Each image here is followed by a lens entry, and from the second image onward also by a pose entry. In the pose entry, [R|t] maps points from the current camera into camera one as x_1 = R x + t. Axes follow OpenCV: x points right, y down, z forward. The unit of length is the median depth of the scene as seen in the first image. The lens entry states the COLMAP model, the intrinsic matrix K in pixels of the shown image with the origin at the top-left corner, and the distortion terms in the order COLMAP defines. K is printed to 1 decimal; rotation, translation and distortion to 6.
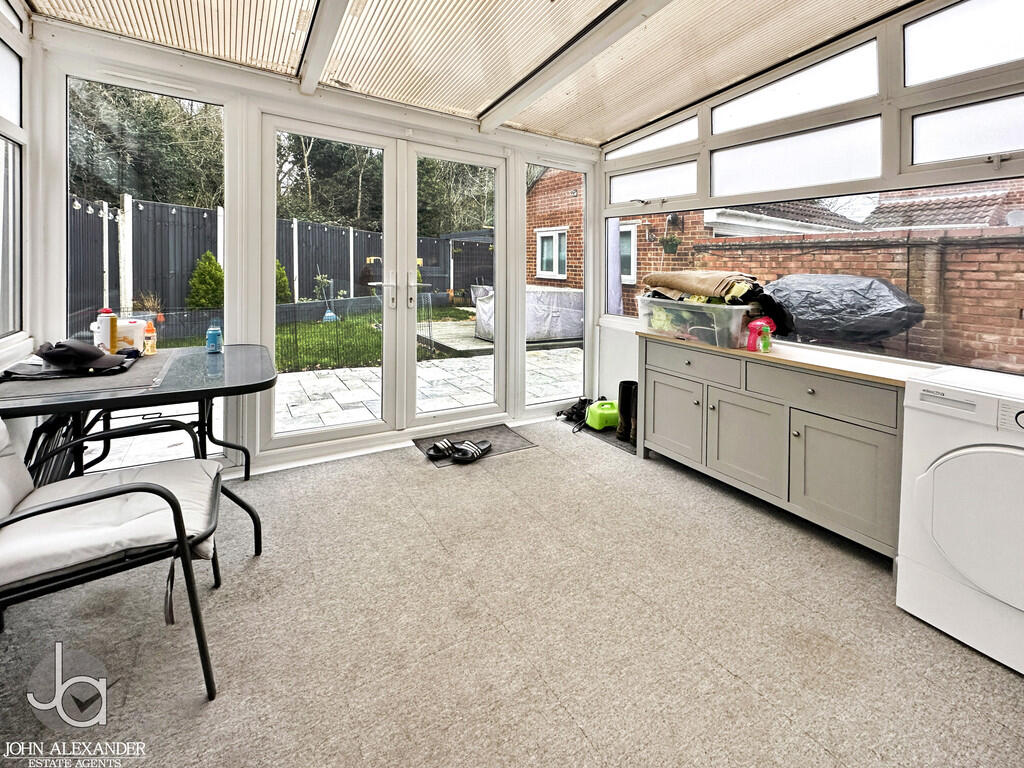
lens RADIAL K [[410.6, 0, 512.0], [0, 410.6, 384.0], [0, 0, 1]] dist [0.002855, 0.000243]
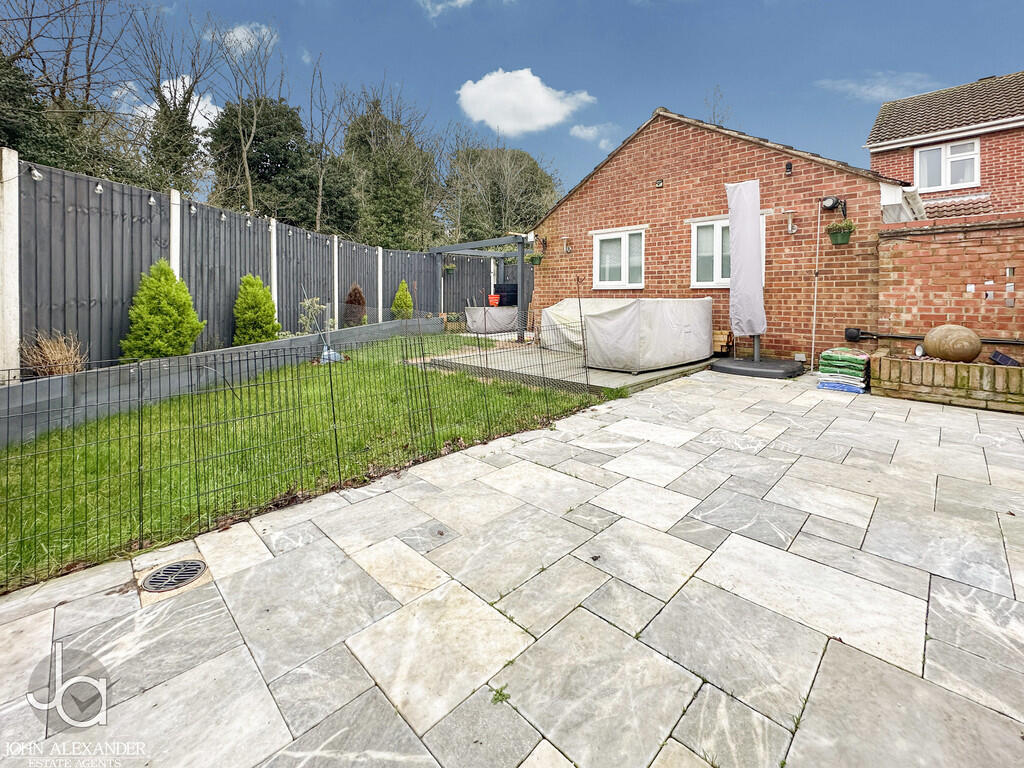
lens RADIAL K [[409.7, 0, 512.0], [0, 409.7, 384.0], [0, 0, 1]] dist [-0.001804, -0.000248]
pose [[0.970769, -0.090878, 0.222145, -0.327406], [0.103957, 0.993428, -0.047888, -0.053511], [-0.216334, 0.069582, 0.973837, 0.272863]]
